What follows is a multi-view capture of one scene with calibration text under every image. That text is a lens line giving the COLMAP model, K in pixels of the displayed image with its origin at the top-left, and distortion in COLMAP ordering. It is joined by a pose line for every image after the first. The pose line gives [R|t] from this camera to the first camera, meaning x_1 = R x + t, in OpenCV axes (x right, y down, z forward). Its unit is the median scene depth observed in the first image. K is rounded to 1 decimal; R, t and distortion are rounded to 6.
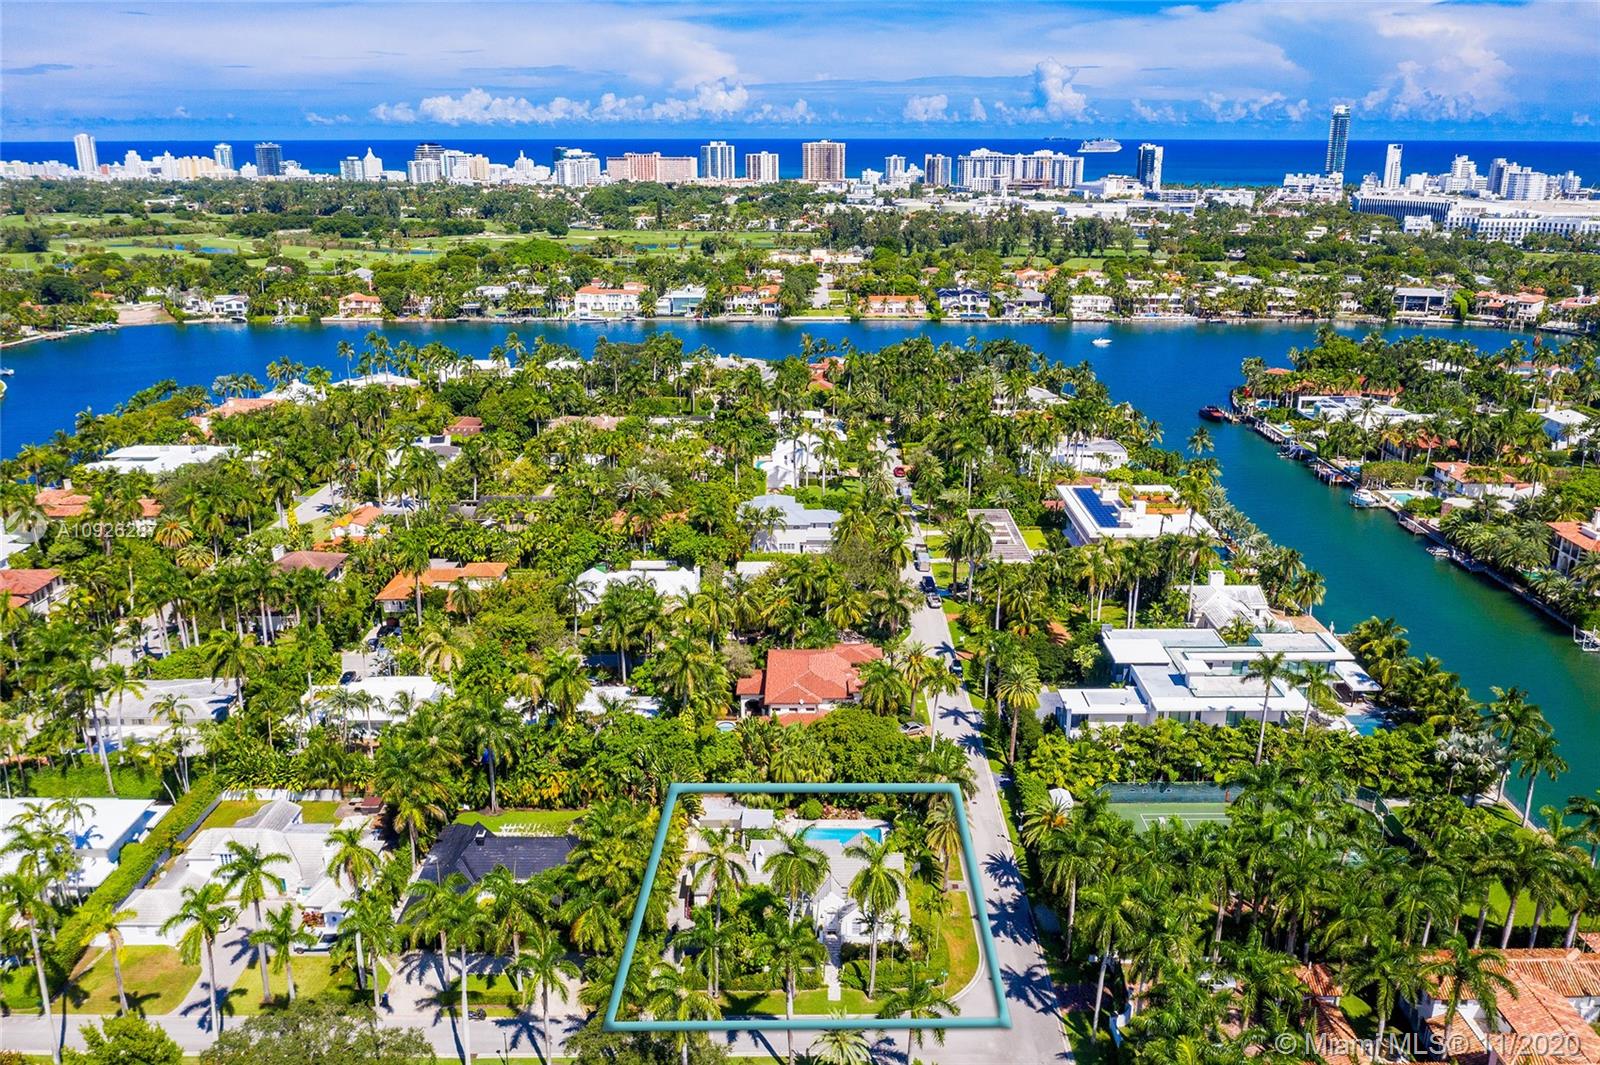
lens RADIAL K [[1276.9, 0, 800.0], [0, 1276.9, 532.5], [0, 0, 1]] dist [-0.007957, -0.004410]
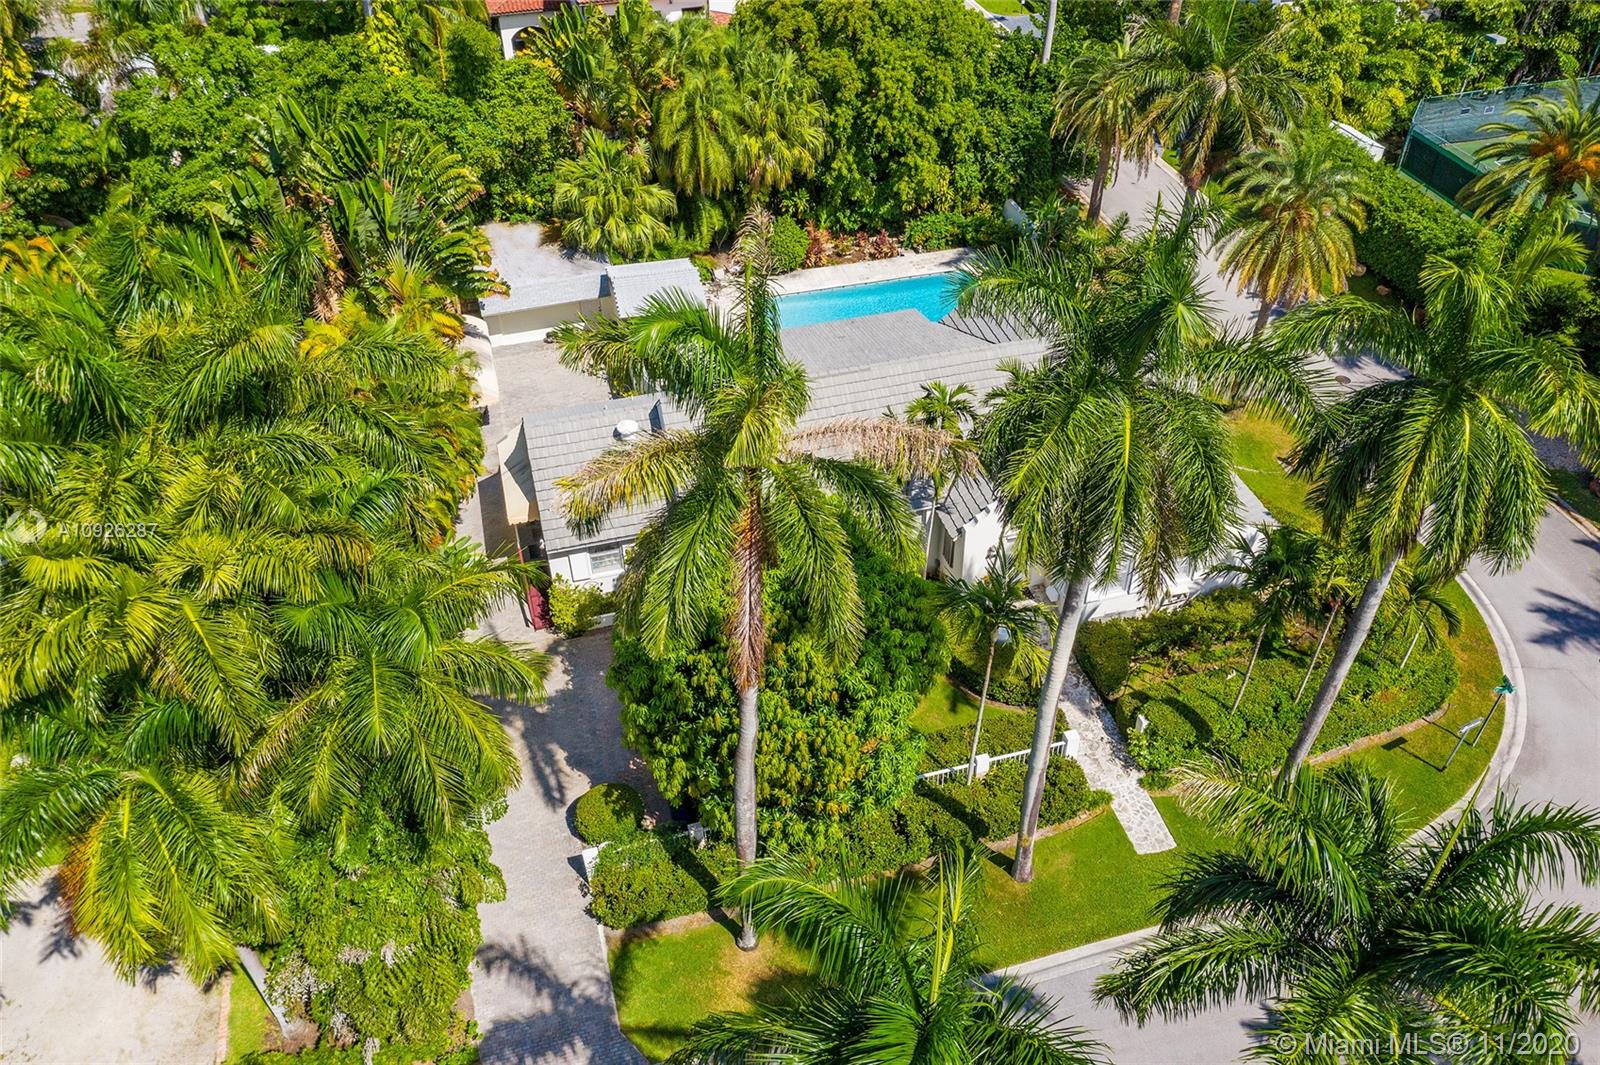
lens RADIAL K [[1276.9, 0, 800.0], [0, 1276.9, 532.5], [0, 0, 1]] dist [-0.007957, -0.004410]
pose [[0.964698, -0.177655, 0.194414, -0.072944], [0.089228, 0.915030, 0.393394, 0.148141], [-0.247783, -0.362159, 0.898579, 0.635841]]
